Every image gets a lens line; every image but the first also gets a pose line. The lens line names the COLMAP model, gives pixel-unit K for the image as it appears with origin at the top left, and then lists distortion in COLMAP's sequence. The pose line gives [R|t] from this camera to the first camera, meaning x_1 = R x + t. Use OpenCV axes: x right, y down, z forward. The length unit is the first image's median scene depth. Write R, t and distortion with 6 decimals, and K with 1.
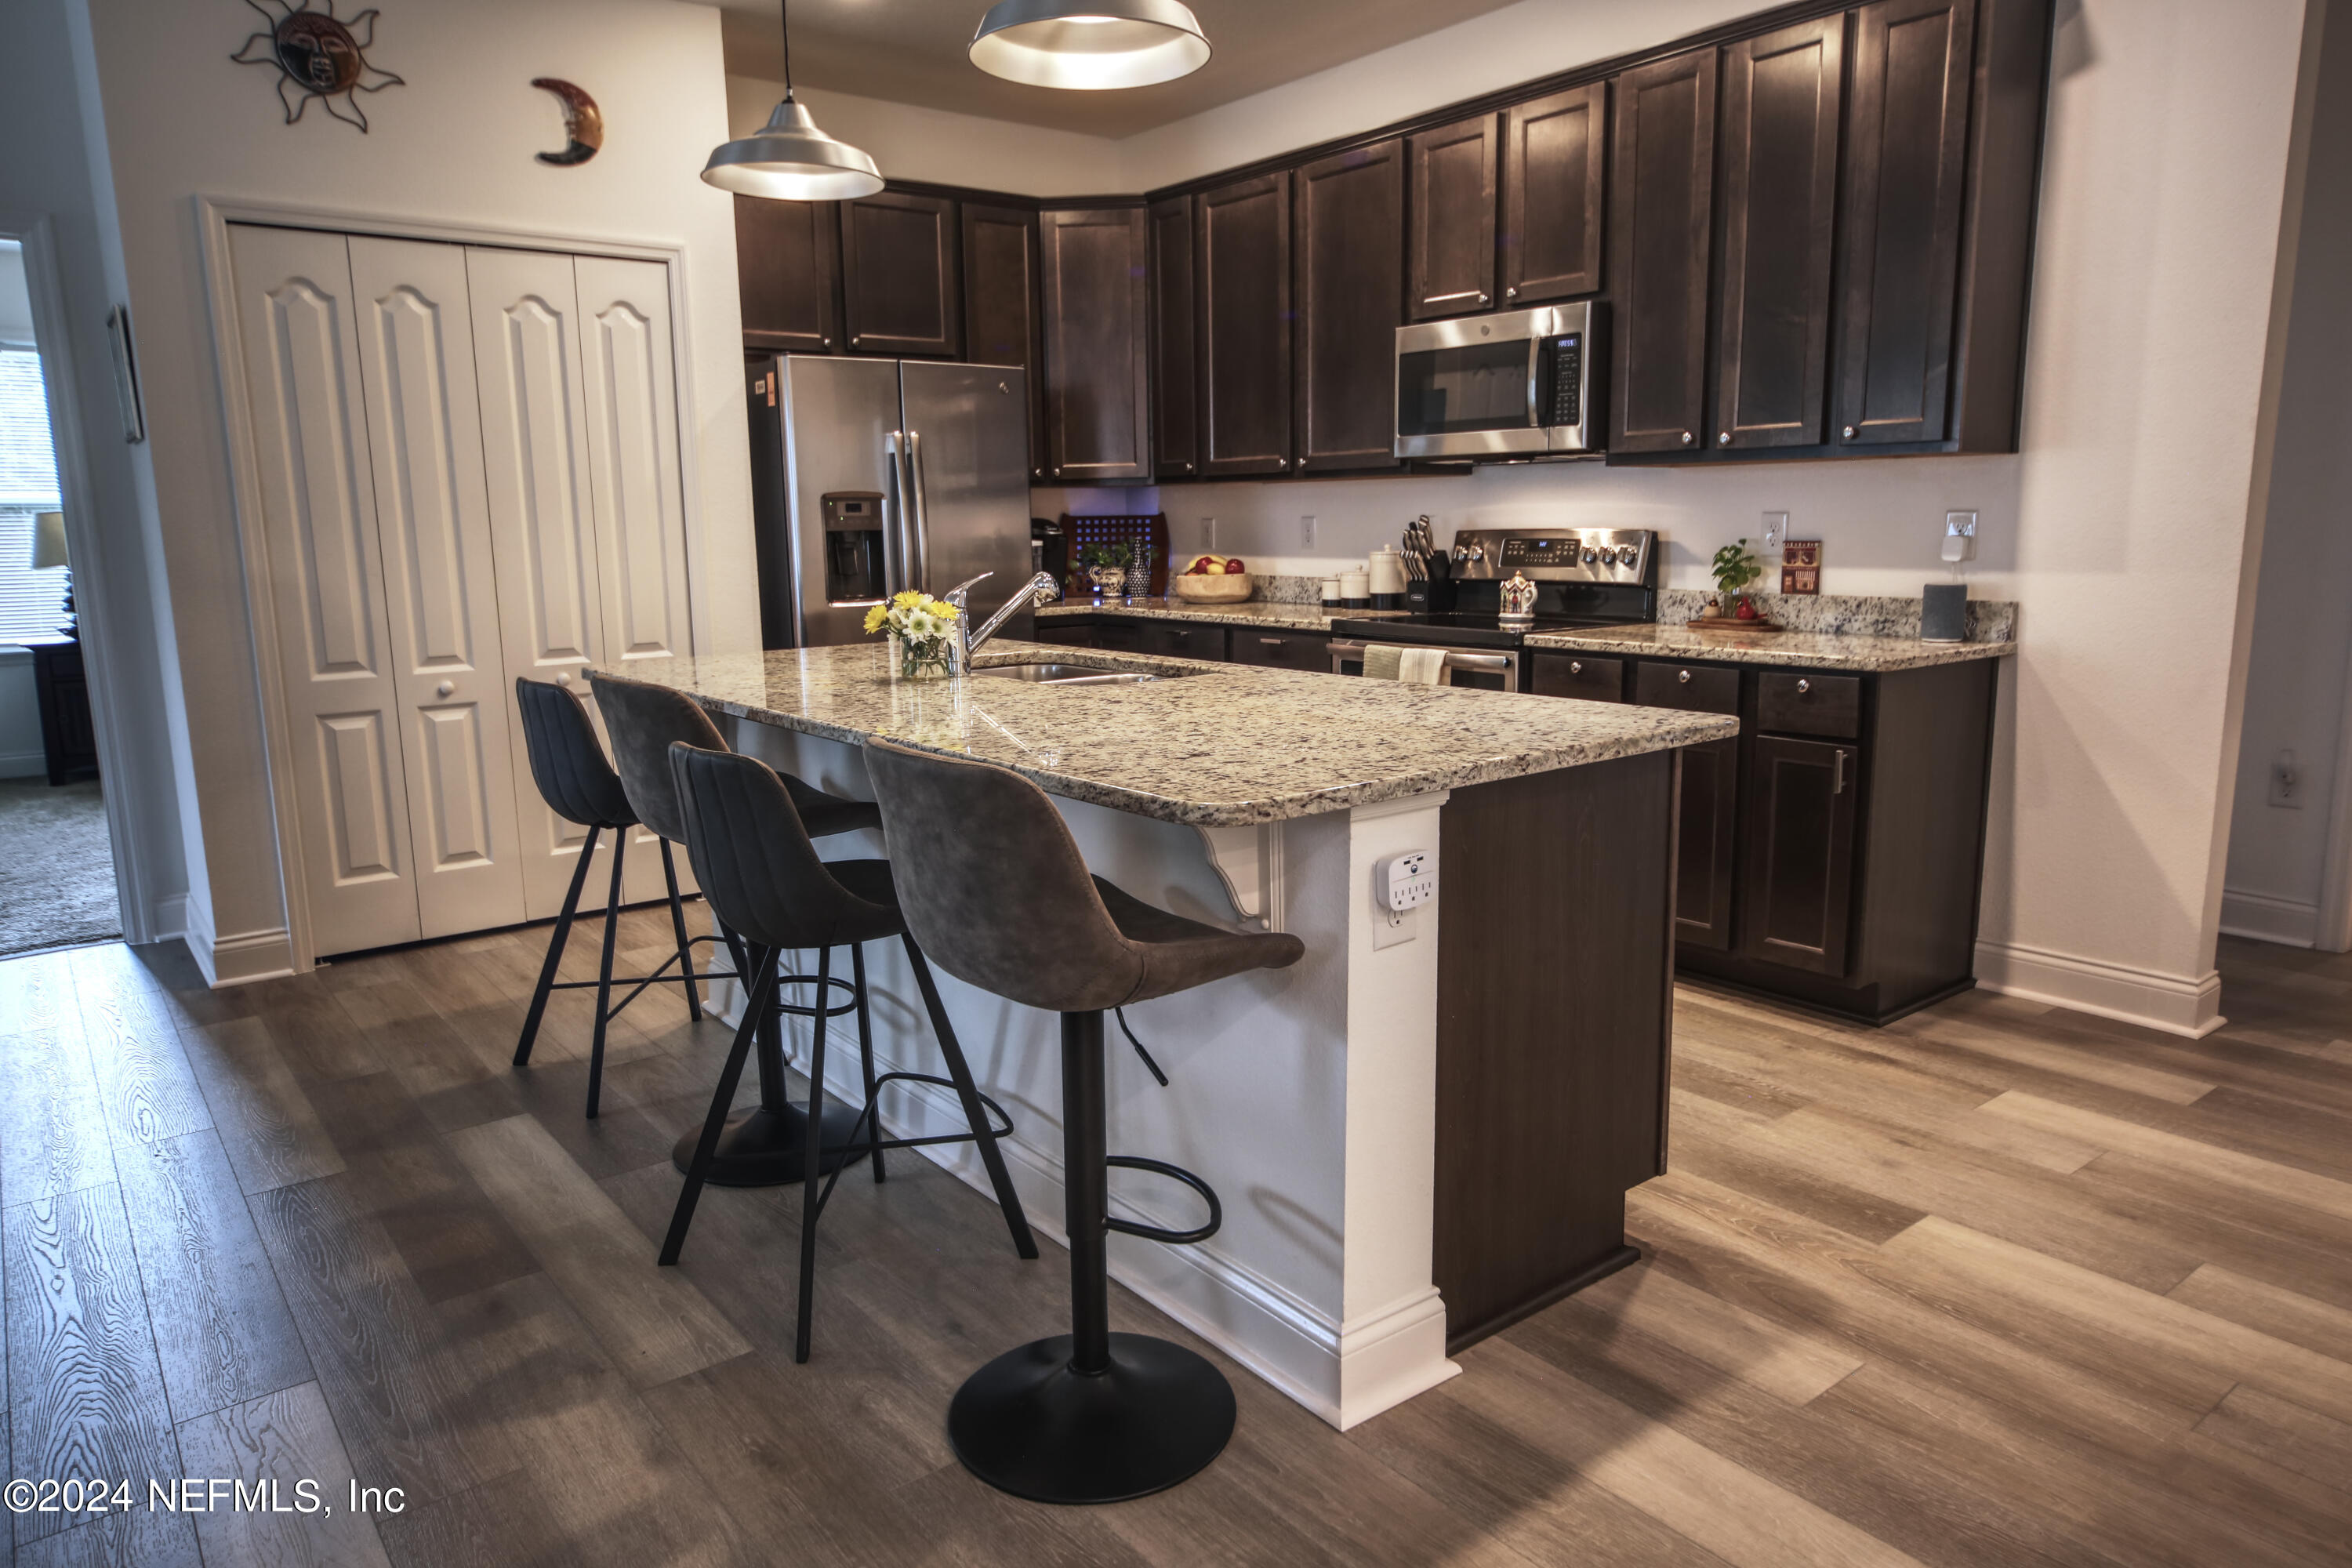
lens RADIAL K [[1511.1, 0, 1169.2], [0, 1511.1, 776.9], [0, 0, 1]] dist [-0.005390, 0.015835]
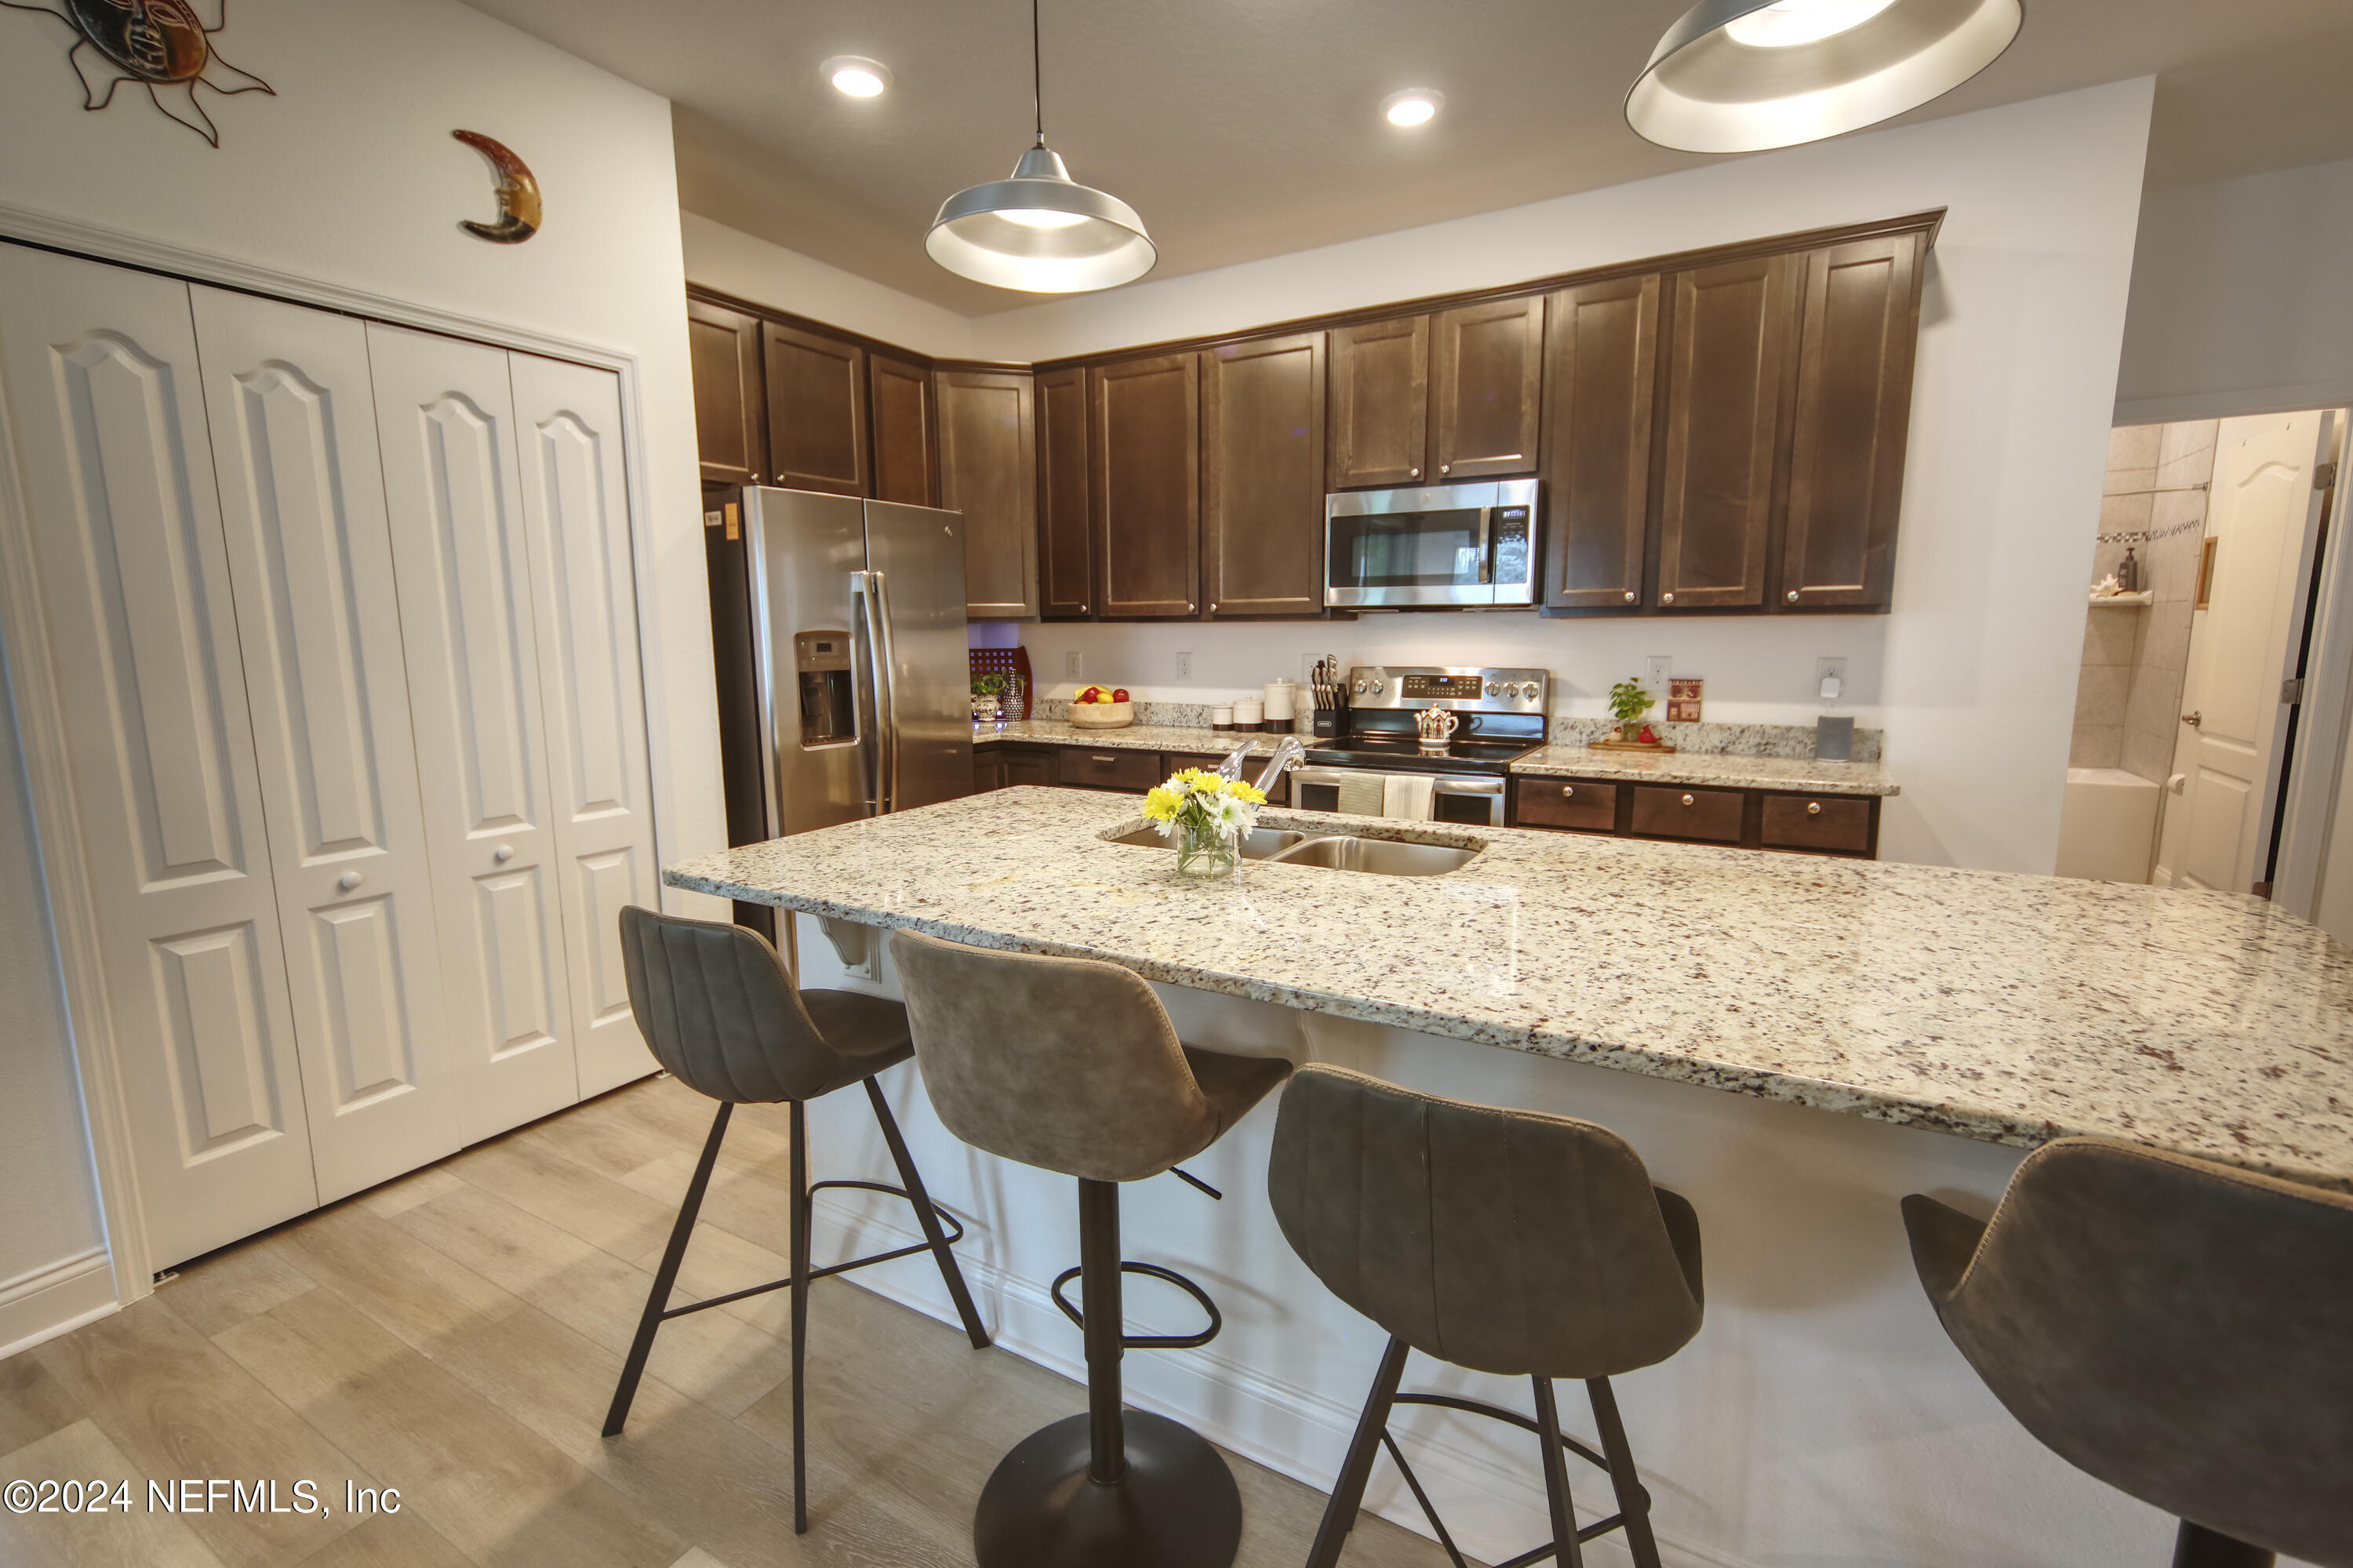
lens RADIAL K [[1027.4, 0, 1173.6], [0, 1027.4, 781.8], [0, 0, 1]] dist [0.009814, -0.002738]
pose [[0.927718, -0.046269, 0.370403, -0.283297], [0.056642, 0.998247, -0.017168, -0.077577], [-0.368960, 0.036908, 0.928712, 0.350409]]
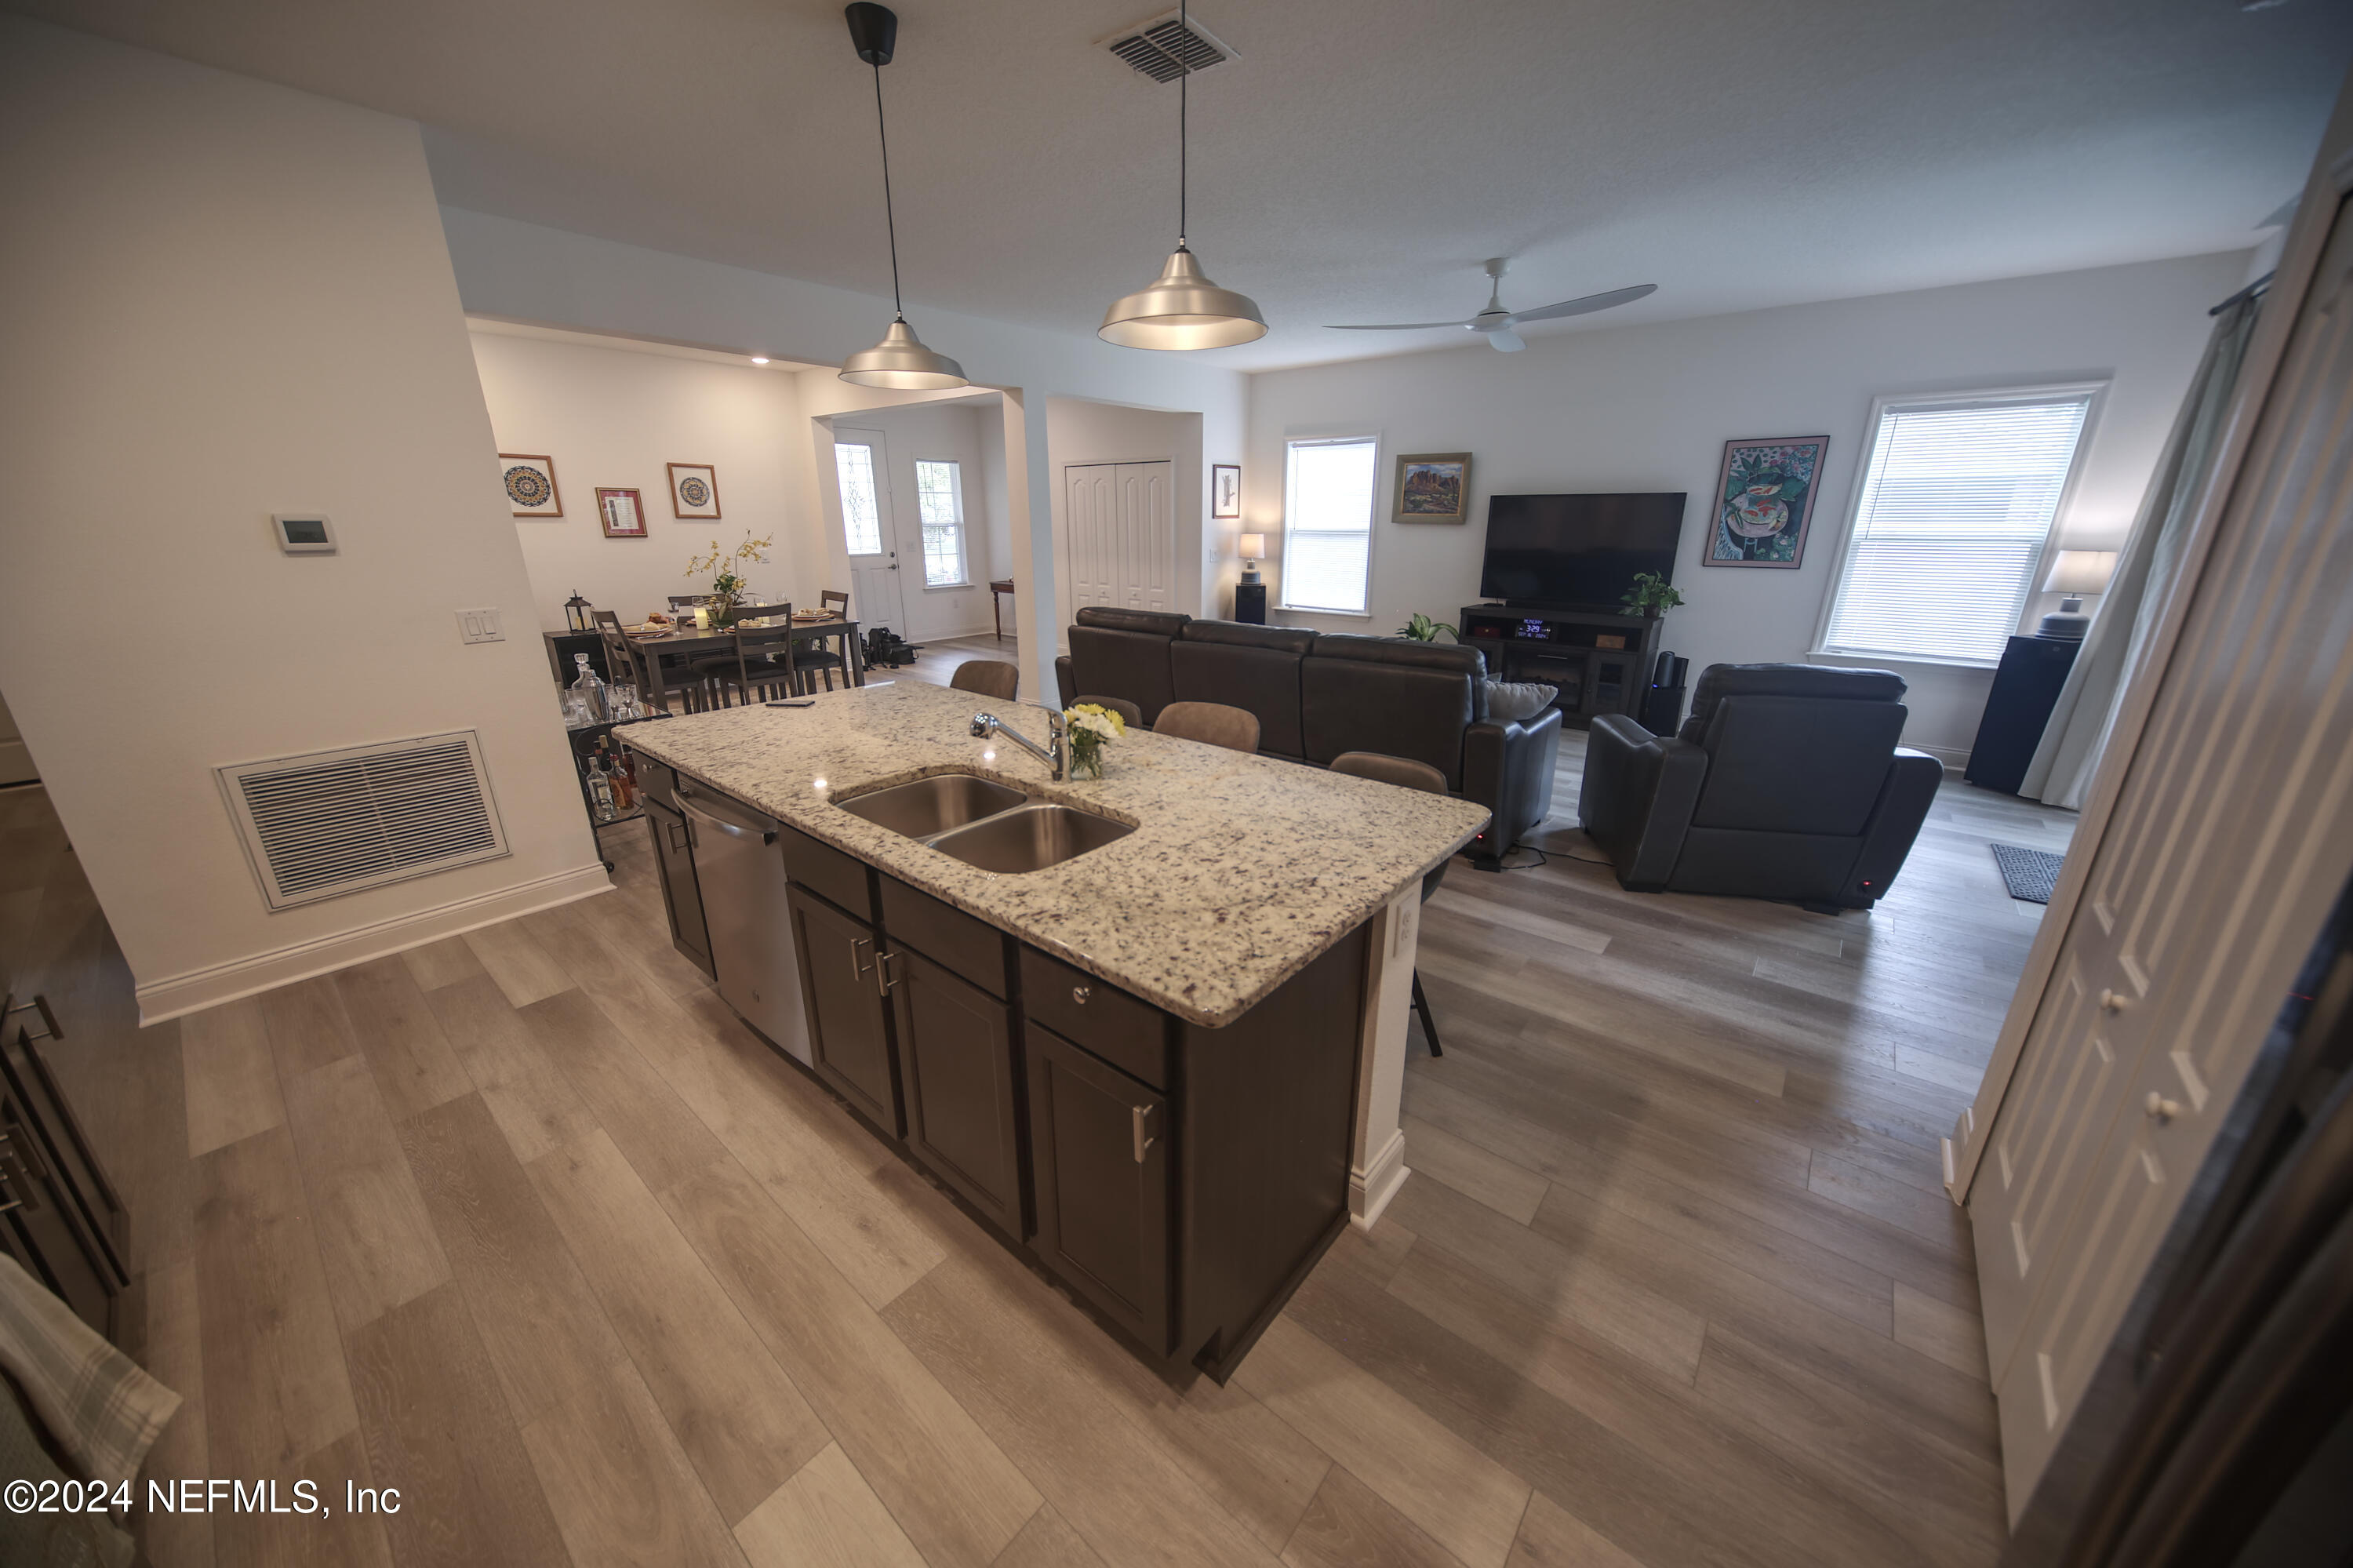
lens RADIAL K [[818.8, 0, 1175.8], [0, 818.8, 782.4], [0, 0, 1]] dist [-0.000137, -0.000289]
pose [[-0.977281, 0.083417, -0.194841, -0.075626], [-0.018788, 0.881578, 0.471663, -0.278292], [0.211112, 0.464609, -0.859983, 1.173933]]
